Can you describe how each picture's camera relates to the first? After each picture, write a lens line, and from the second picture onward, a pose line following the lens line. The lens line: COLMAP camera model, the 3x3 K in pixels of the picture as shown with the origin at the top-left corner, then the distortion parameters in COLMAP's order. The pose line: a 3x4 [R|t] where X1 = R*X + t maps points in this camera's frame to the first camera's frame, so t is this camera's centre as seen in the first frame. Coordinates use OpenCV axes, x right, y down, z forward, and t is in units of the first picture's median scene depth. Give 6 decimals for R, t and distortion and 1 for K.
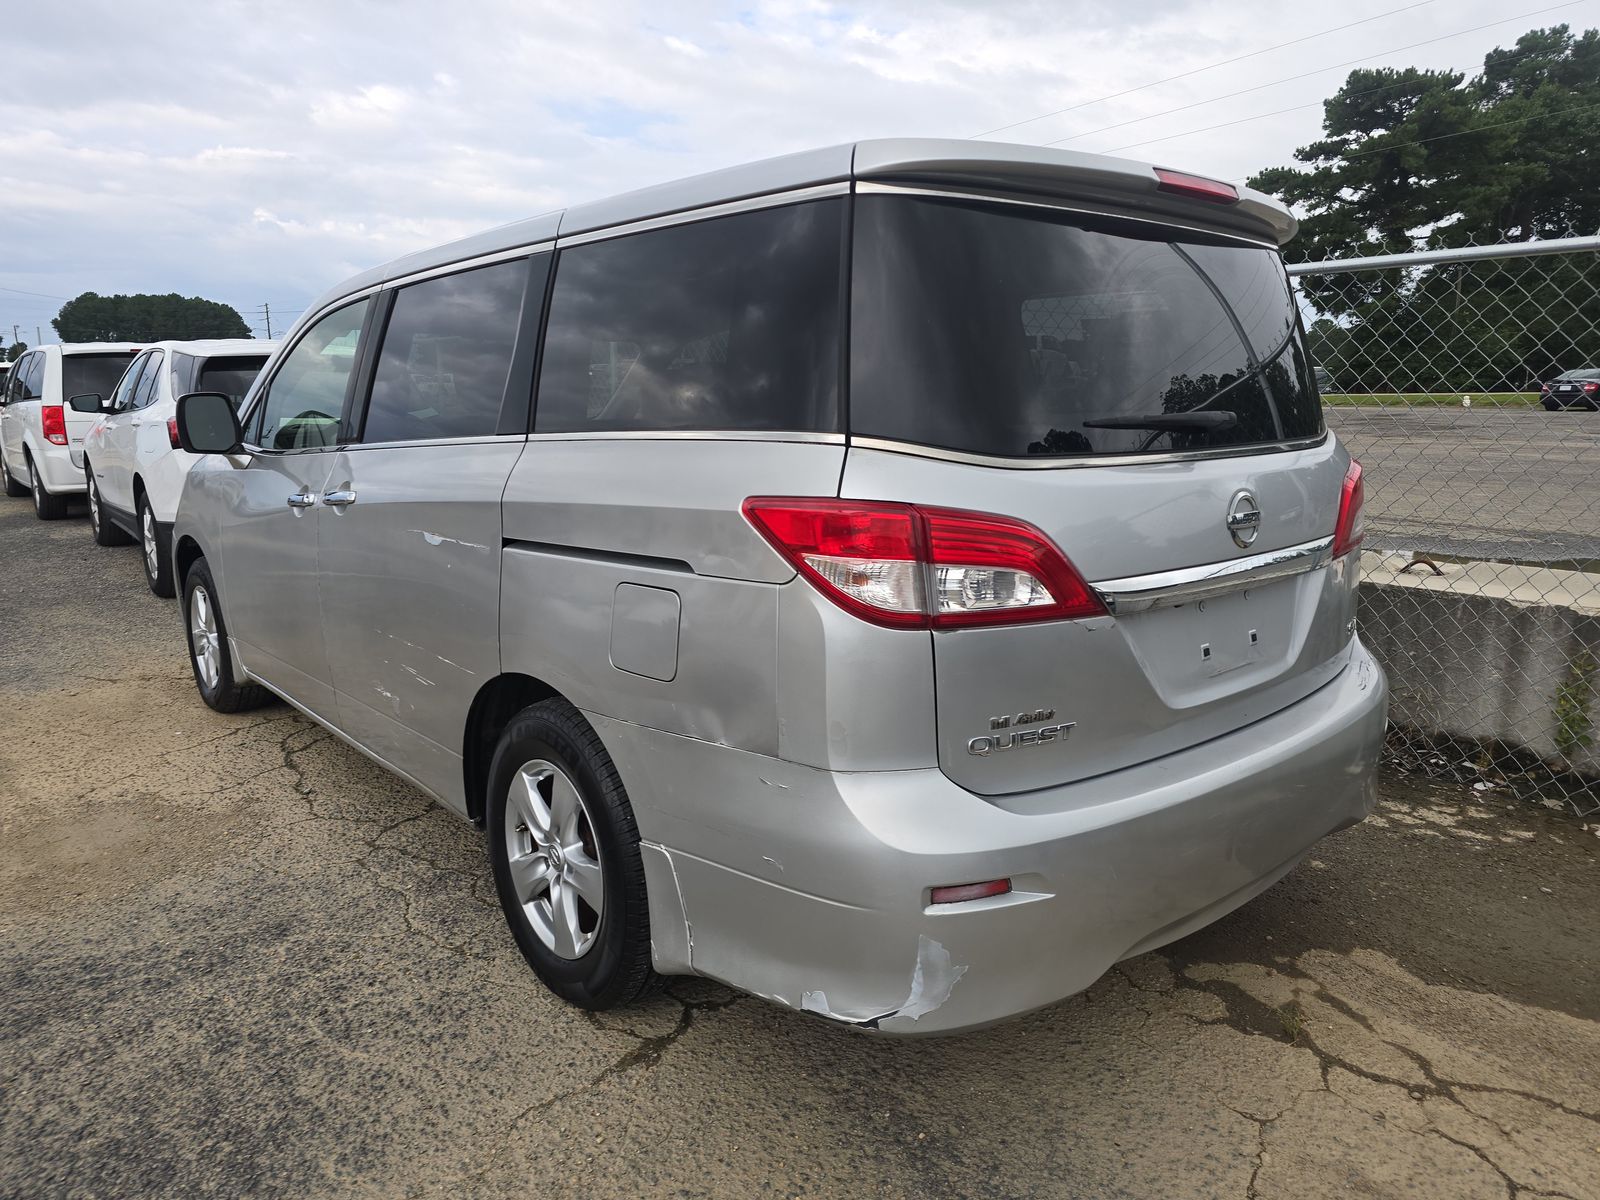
lens RADIAL K [[1146.4, 0, 800.0], [0, 1146.4, 600.0], [0, 0, 1]] dist [-0.002235, -0.002012]
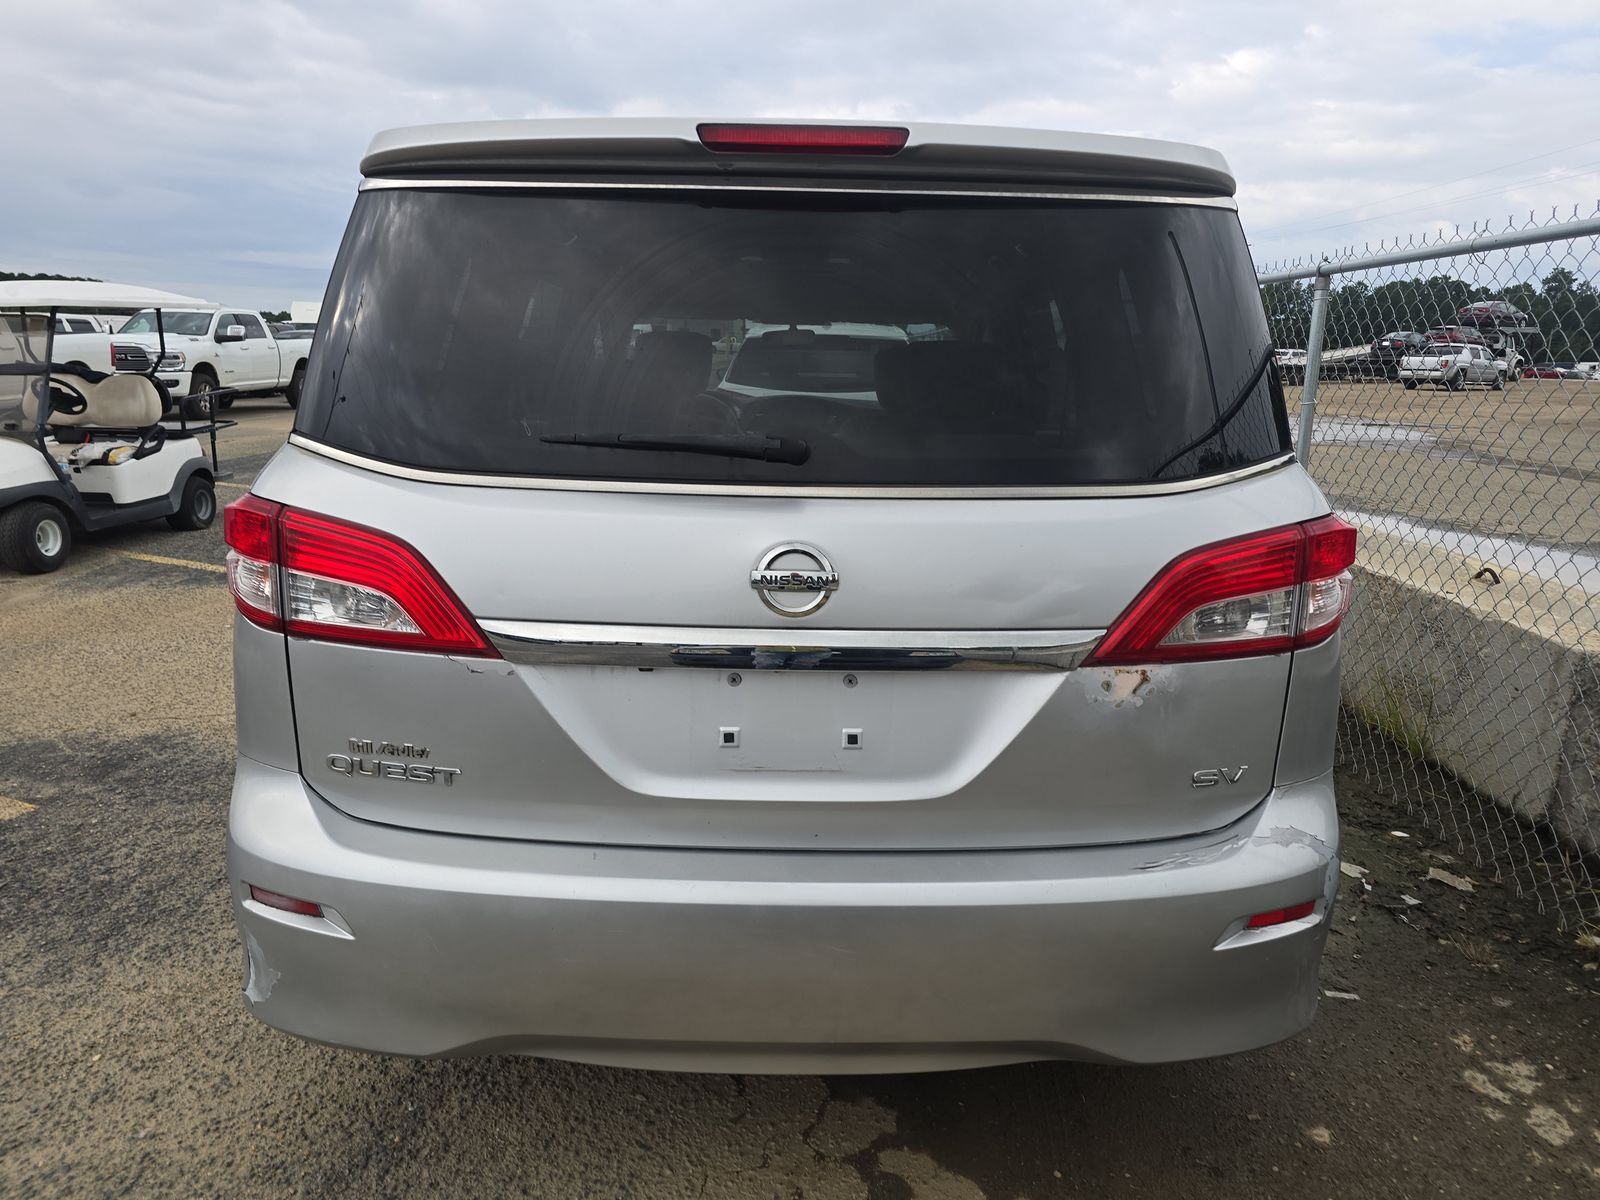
lens RADIAL K [[1115.7, 0, 800.0], [0, 1115.7, 600.0], [0, 0, 1]] dist [0.005194, 0.000871]
pose [[0.740776, 0.158099, -0.652882, 0.059816], [-0.136222, 0.987071, 0.084464, -0.008106], [0.657795, 0.026368, 0.752735, 0.031460]]
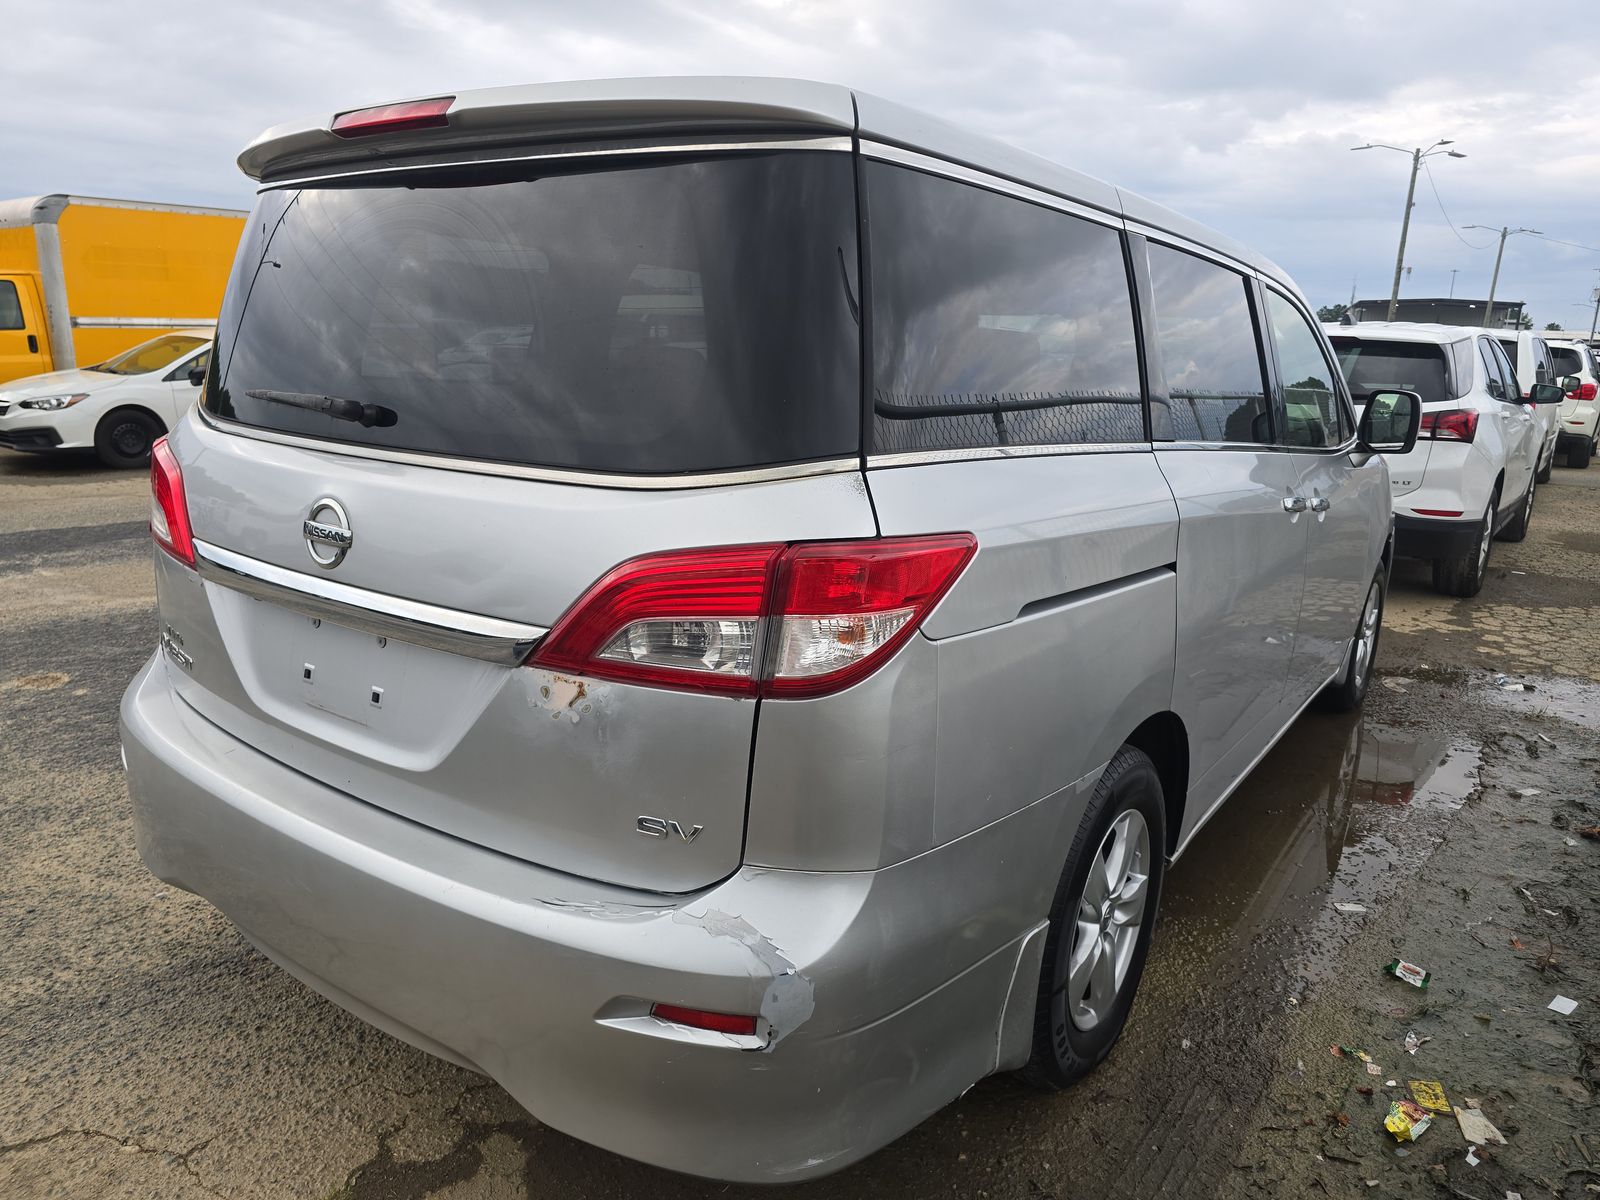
lens RADIAL K [[1146.4, 0, 800.0], [0, 1146.4, 600.0], [0, 0, 1]] dist [-0.002235, -0.002012]
pose [[0.200794, 0.219974, -0.954617, 0.084131], [-0.212749, 0.960998, 0.176695, -0.016120], [0.956253, 0.167614, 0.239762, 0.077901]]
